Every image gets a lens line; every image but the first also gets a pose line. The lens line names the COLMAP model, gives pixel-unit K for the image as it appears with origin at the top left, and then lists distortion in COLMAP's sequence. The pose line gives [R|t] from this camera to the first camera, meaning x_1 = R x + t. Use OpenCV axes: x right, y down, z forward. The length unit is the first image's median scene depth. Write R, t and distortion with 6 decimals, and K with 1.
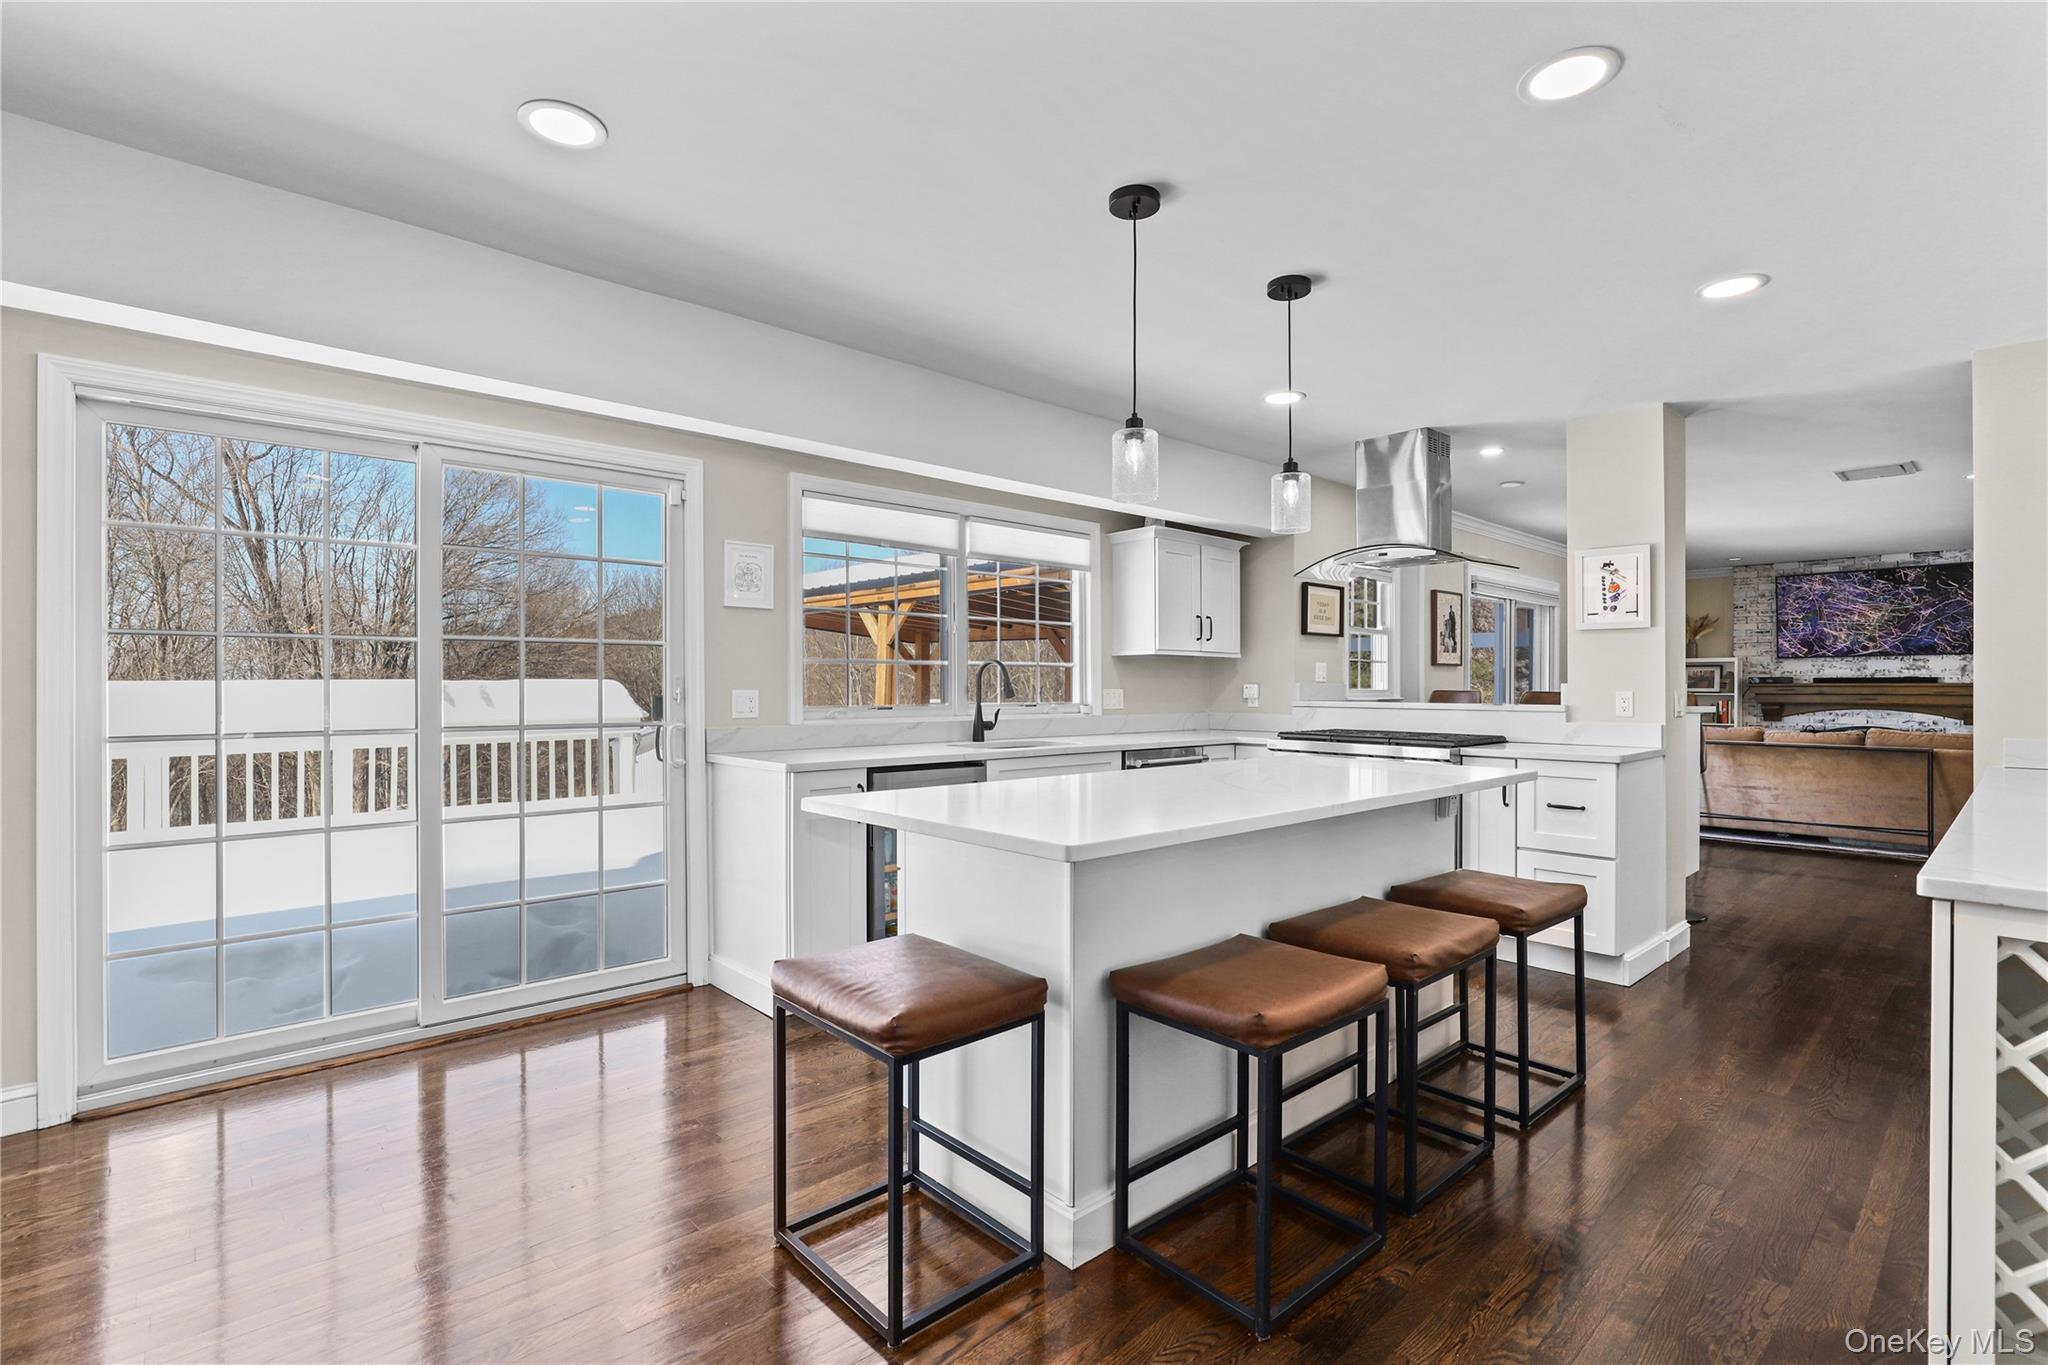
lens RADIAL K [[943.1, 0, 1010.3], [0, 943.1, 685.6], [0, 0, 1]] dist [-0.001579, 0.000138]
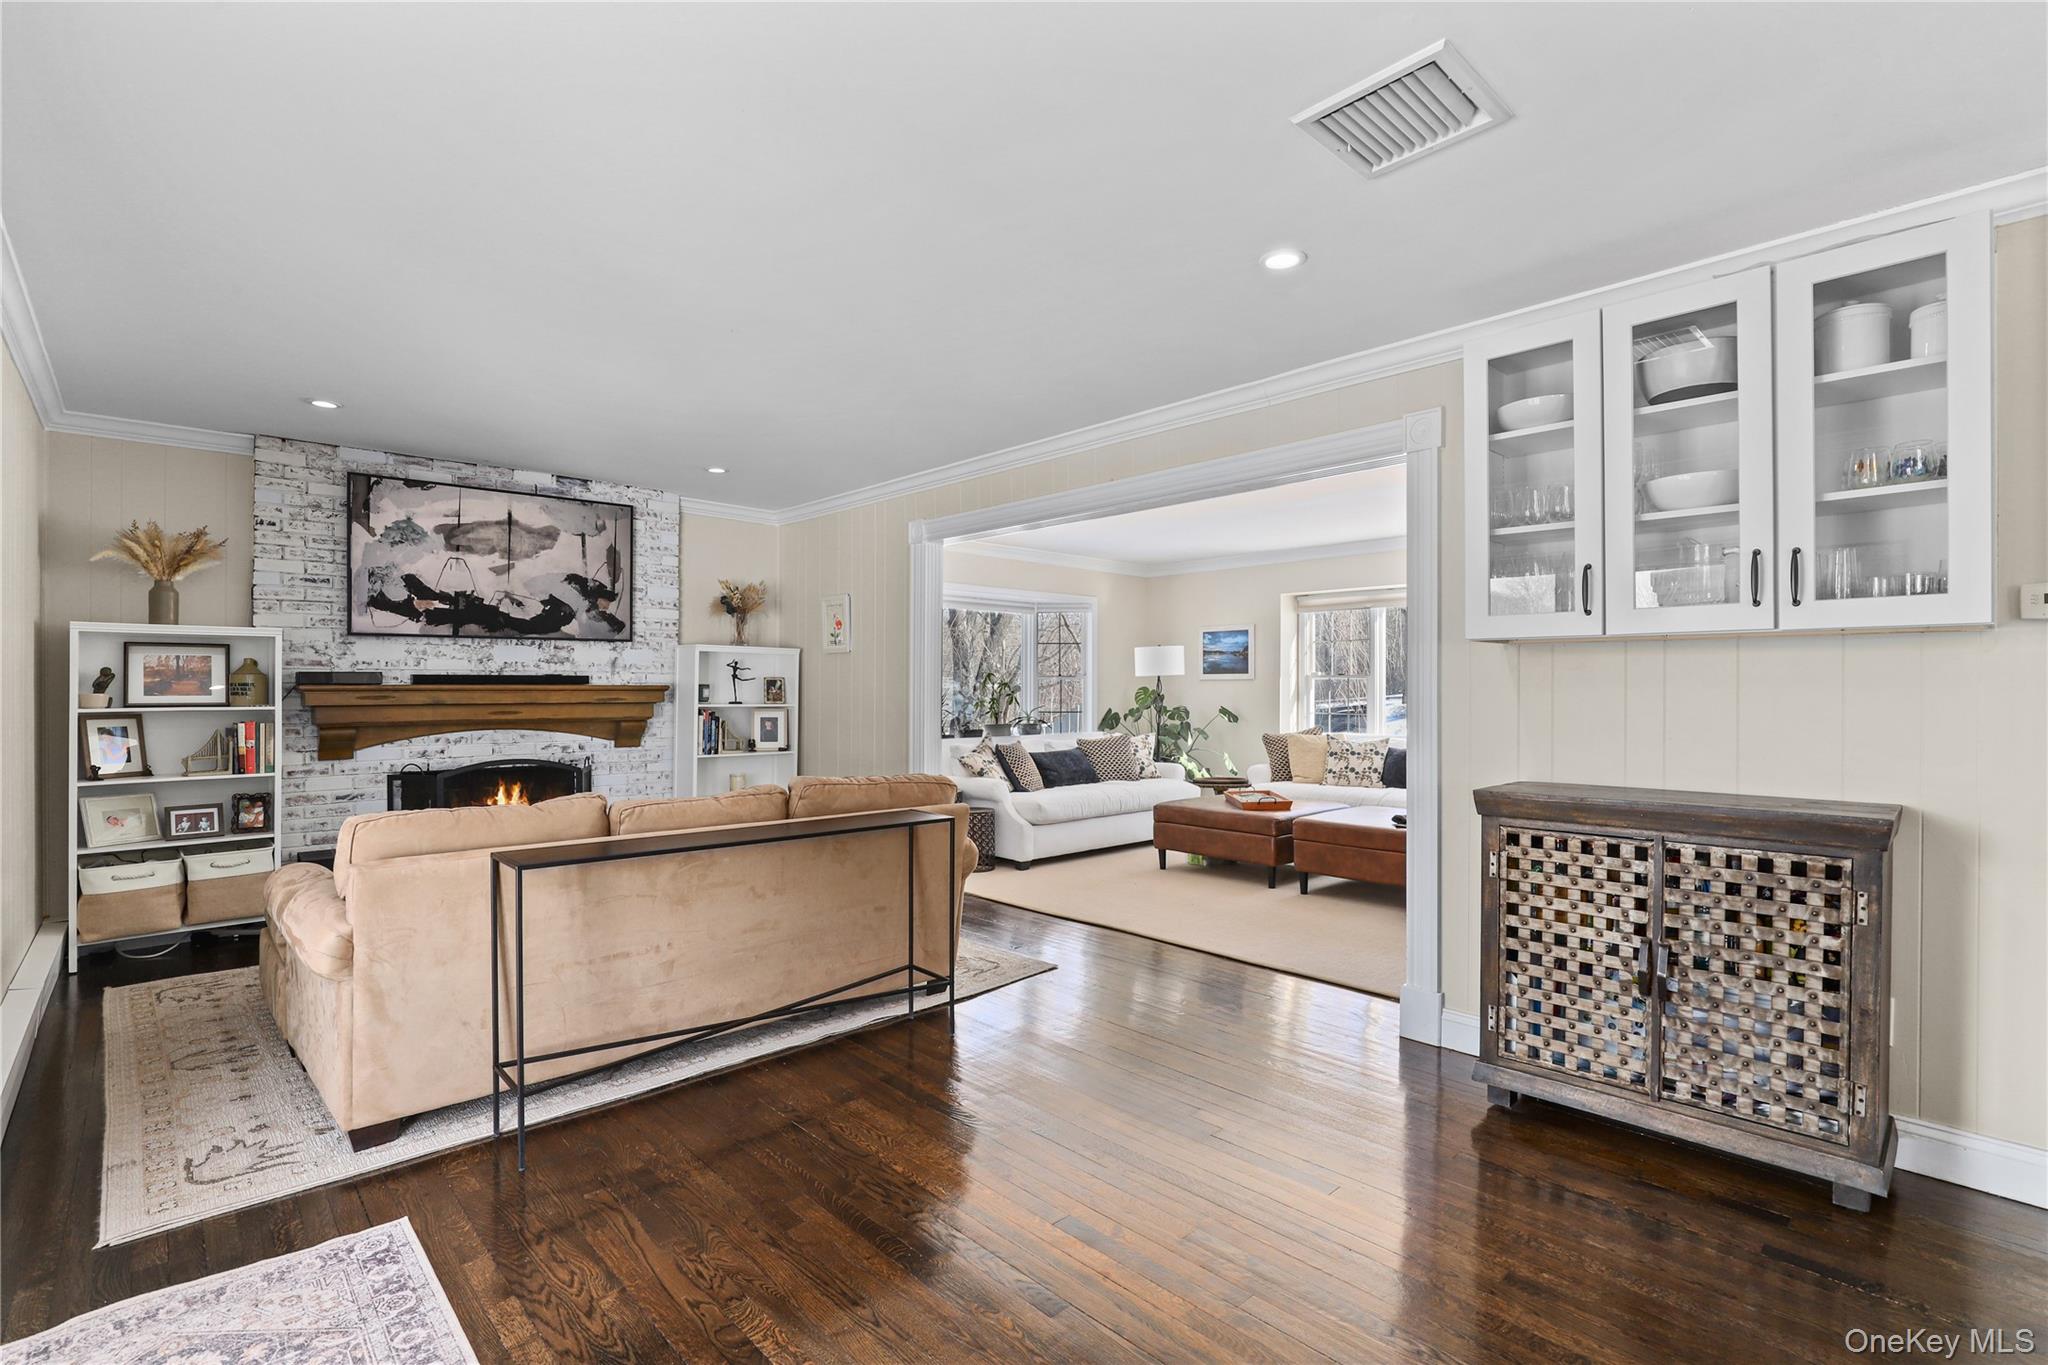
lens RADIAL K [[943.1, 0, 1015.1], [0, 943.1, 683.7], [0, 0, 1]] dist [-0.001579, 0.000138]
pose [[-0.014908, 0.000911, 0.999888, 0.302734], [-0.002078, 0.999997, -0.000942, -0.003157], [-0.999887, -0.002092, -0.014906, 0.646292]]
